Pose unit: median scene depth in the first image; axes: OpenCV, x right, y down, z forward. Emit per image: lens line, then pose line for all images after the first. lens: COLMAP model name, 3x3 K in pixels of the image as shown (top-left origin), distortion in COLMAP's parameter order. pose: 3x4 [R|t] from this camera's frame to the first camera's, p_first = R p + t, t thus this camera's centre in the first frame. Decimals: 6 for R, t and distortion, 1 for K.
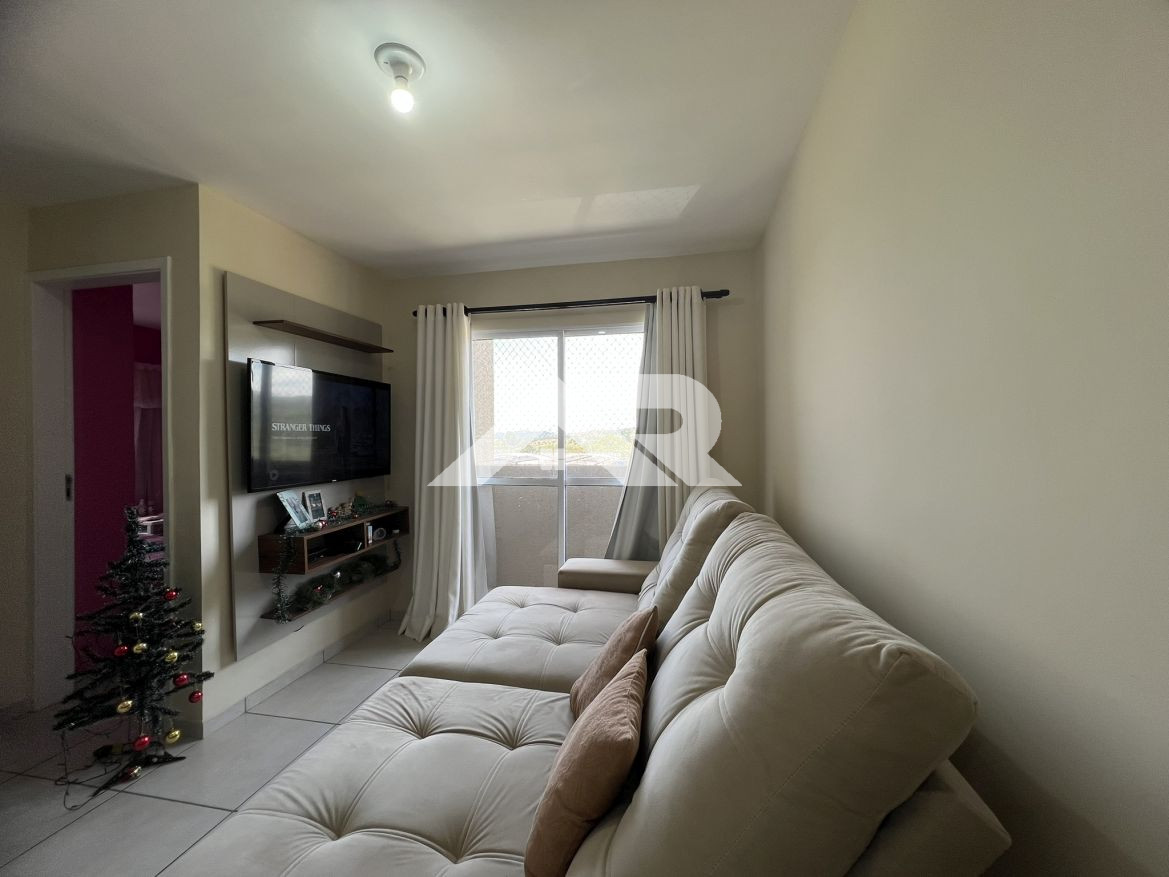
lens RADIAL K [[463.1, 0, 584.0], [0, 463.1, 435.2], [0, 0, 1]] dist [0.000701, 0.000077]
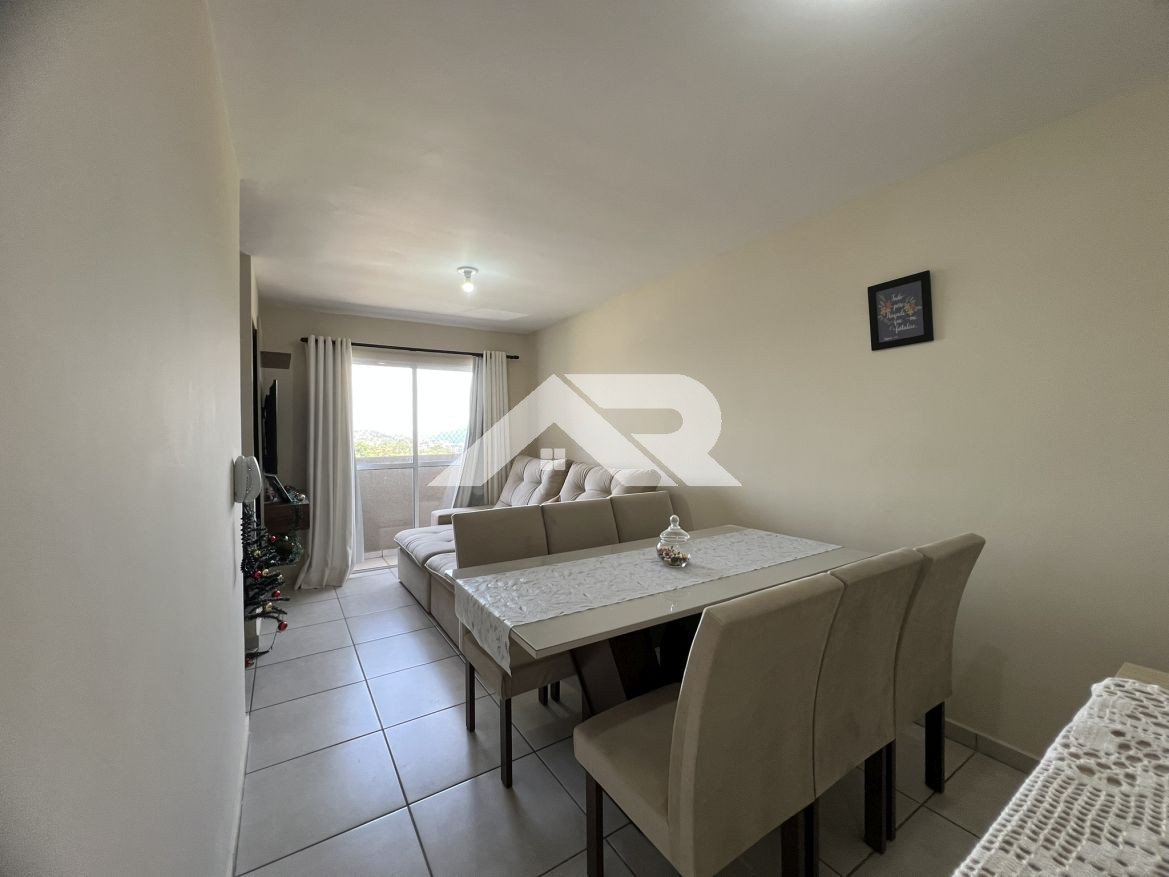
lens RADIAL K [[463.1, 0, 588.2], [0, 463.1, 436.3], [0, 0, 1]] dist [0.000701, 0.000077]
pose [[0.721140, -0.007783, 0.692745, -0.711258], [0.004944, 0.999969, 0.006088, 0.000997], [-0.692771, -0.000966, 0.721157, -0.492937]]
